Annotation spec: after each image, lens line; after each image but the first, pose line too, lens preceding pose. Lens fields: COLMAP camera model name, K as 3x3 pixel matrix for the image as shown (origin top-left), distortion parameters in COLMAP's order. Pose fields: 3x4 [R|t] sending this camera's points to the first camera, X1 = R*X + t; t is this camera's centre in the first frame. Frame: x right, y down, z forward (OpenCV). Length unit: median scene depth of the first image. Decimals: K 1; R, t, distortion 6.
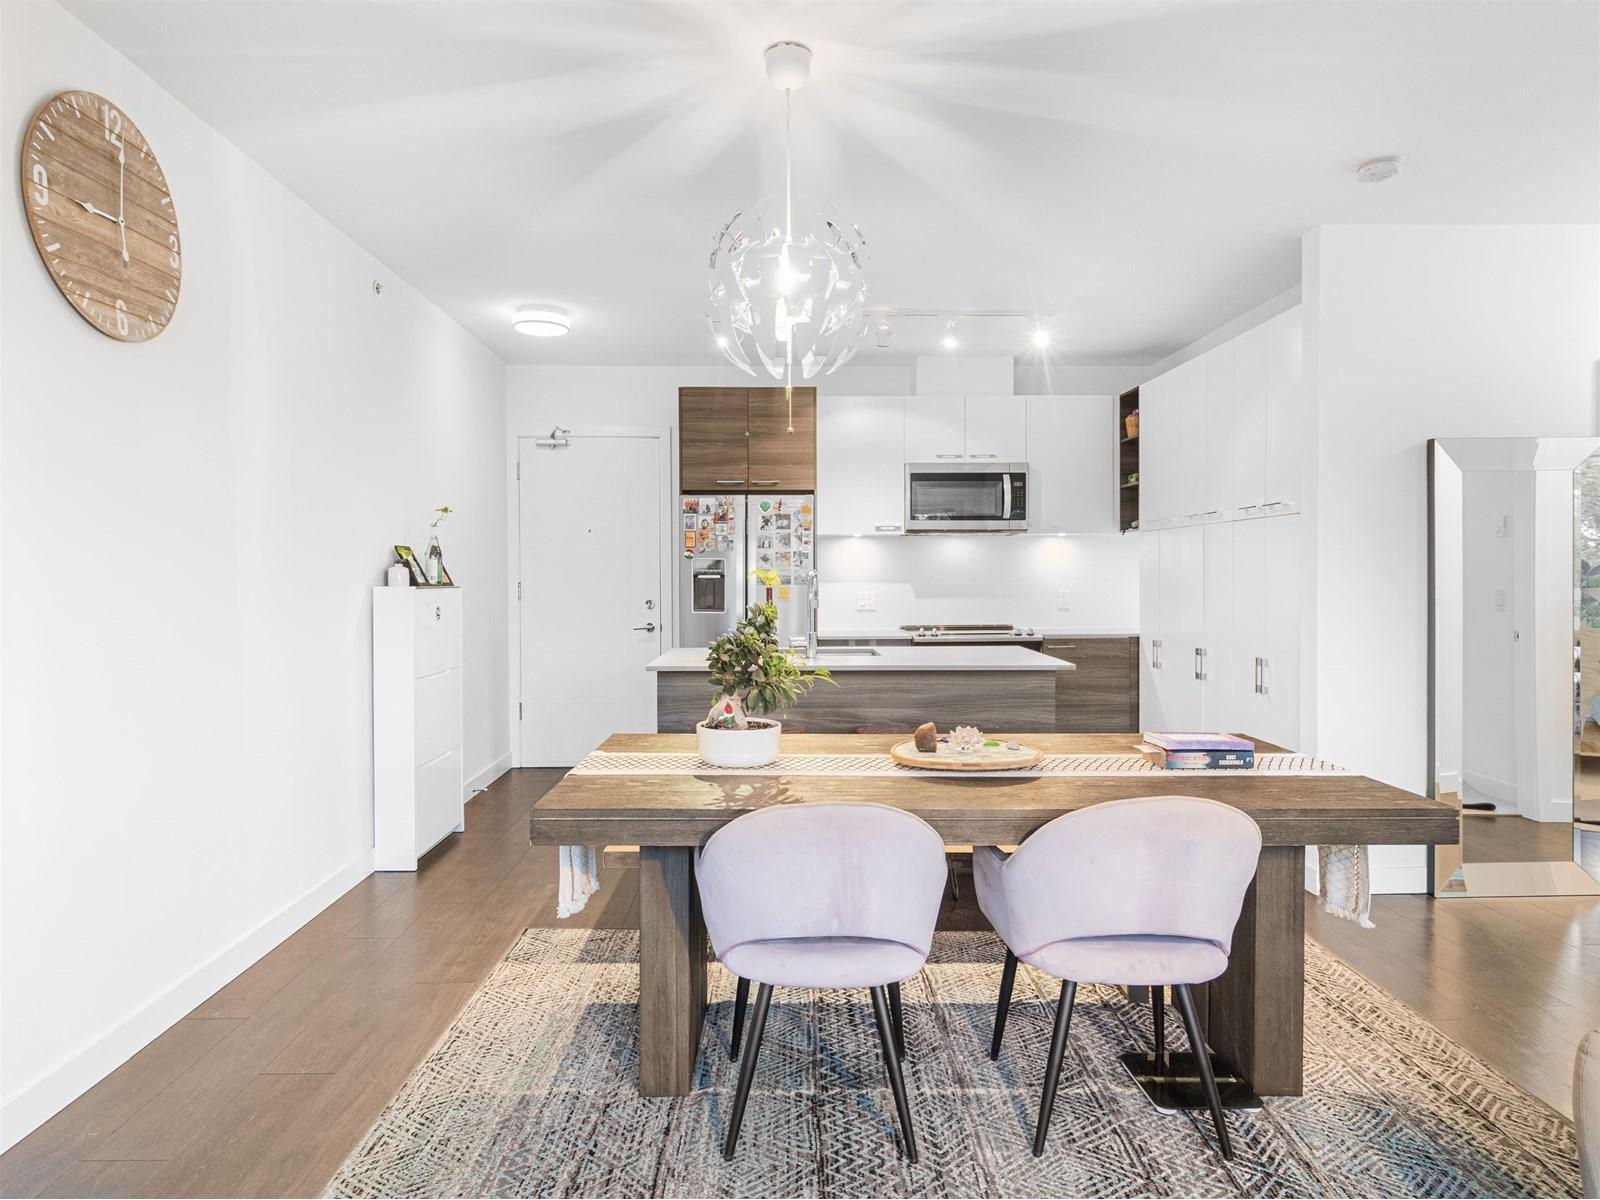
lens RADIAL K [[968.9, 0, 794.0], [0, 968.9, 594.6], [0, 0, 1]] dist [-0.001944, -0.000141]
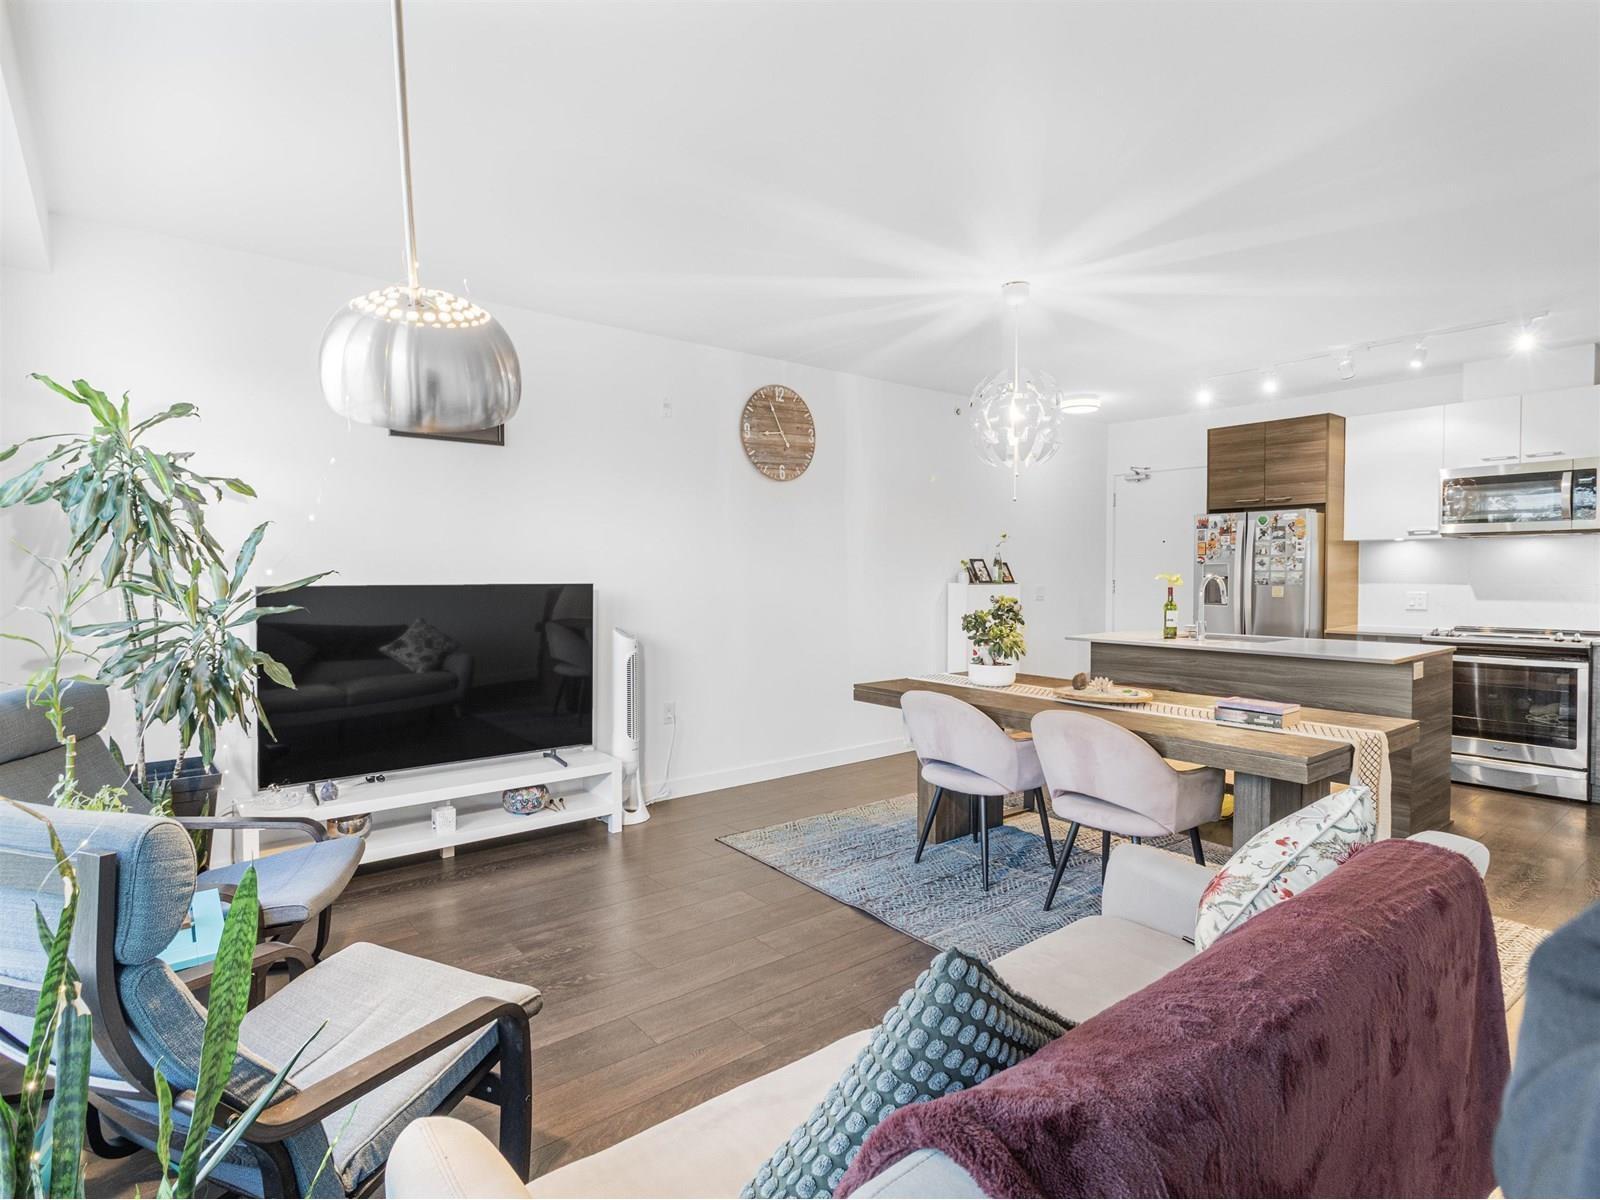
lens RADIAL K [[846.0, 0, 793.3], [0, 846.0, 591.4], [0, 0, 1]] dist [-0.003232, 0.000776]
pose [[0.611928, 0.021816, -0.790612, 0.530554], [-0.014452, 0.999761, 0.016401, -0.012128], [0.790781, 0.001390, 0.612098, -0.144701]]
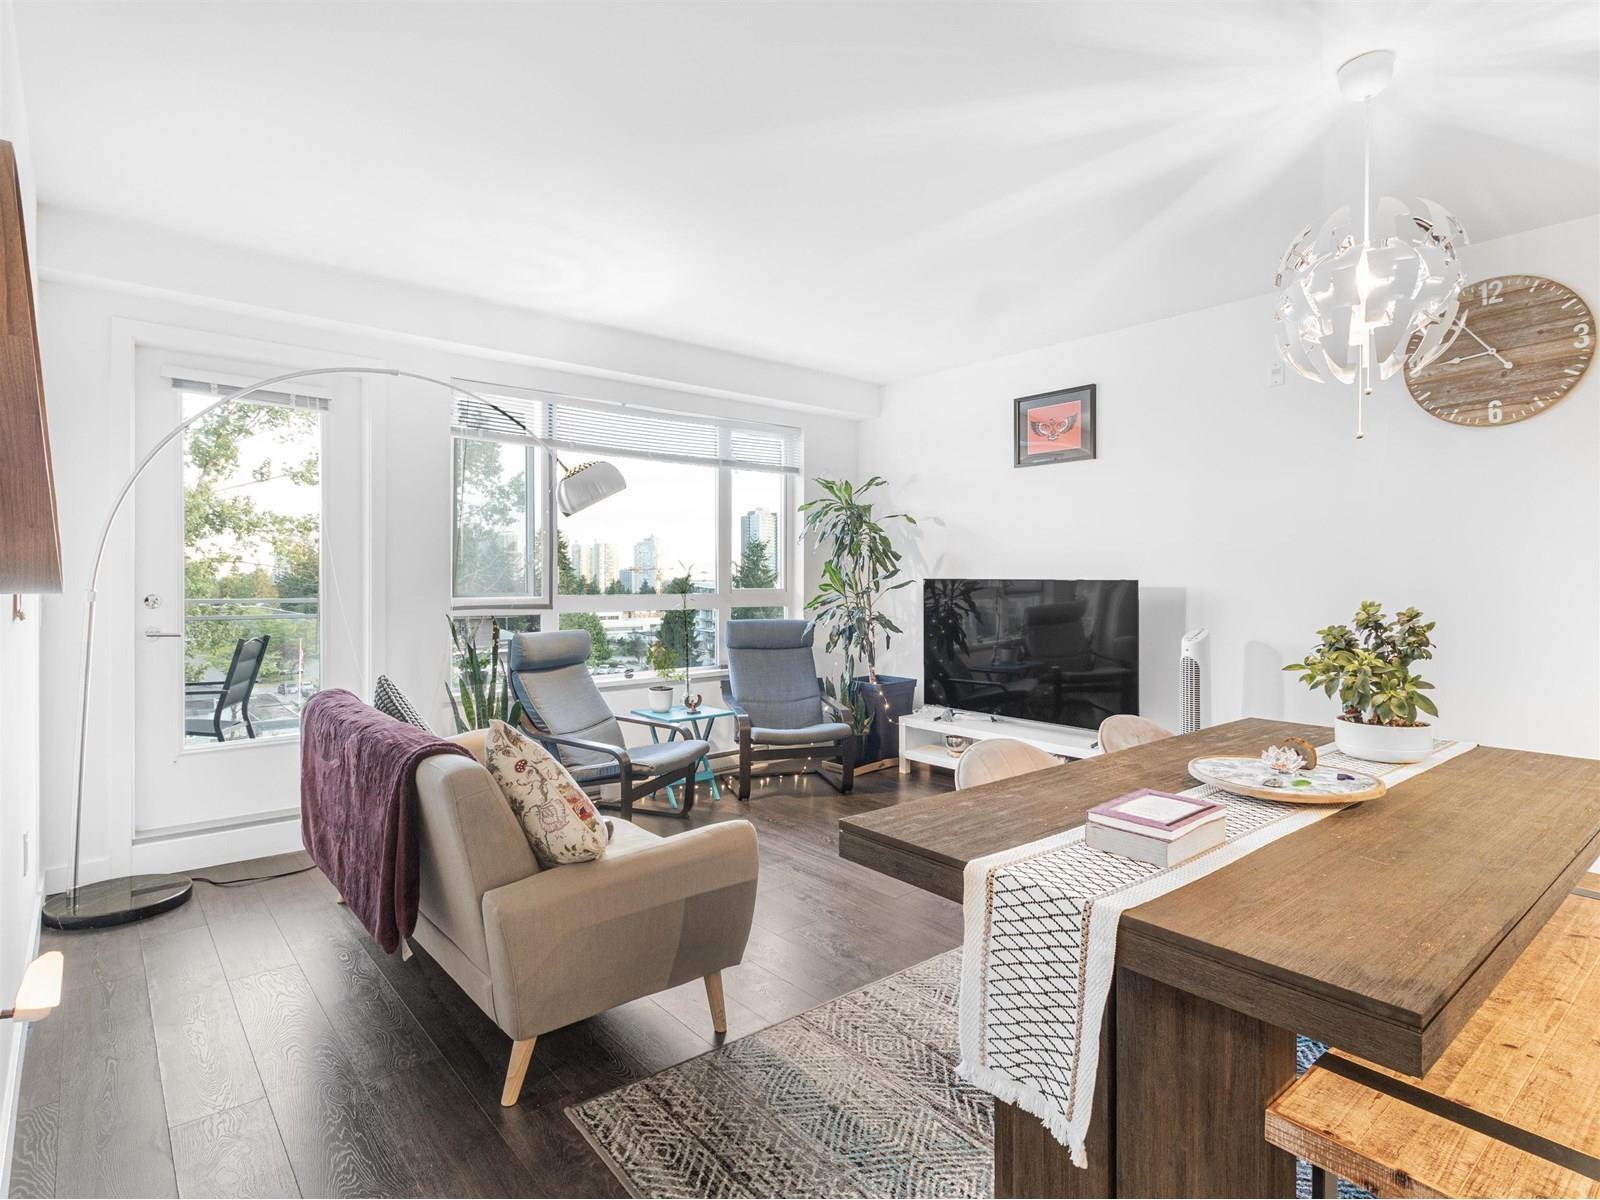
lens RADIAL K [[846.0, 0, 793.3], [0, 846.0, 591.4], [0, 0, 1]] dist [-0.003232, 0.000776]
pose [[-0.778037, 0.017832, -0.627965, 0.554154], [-0.004994, 0.999390, 0.034567, -0.019938], [0.628198, 0.030030, -0.777473, 0.718150]]
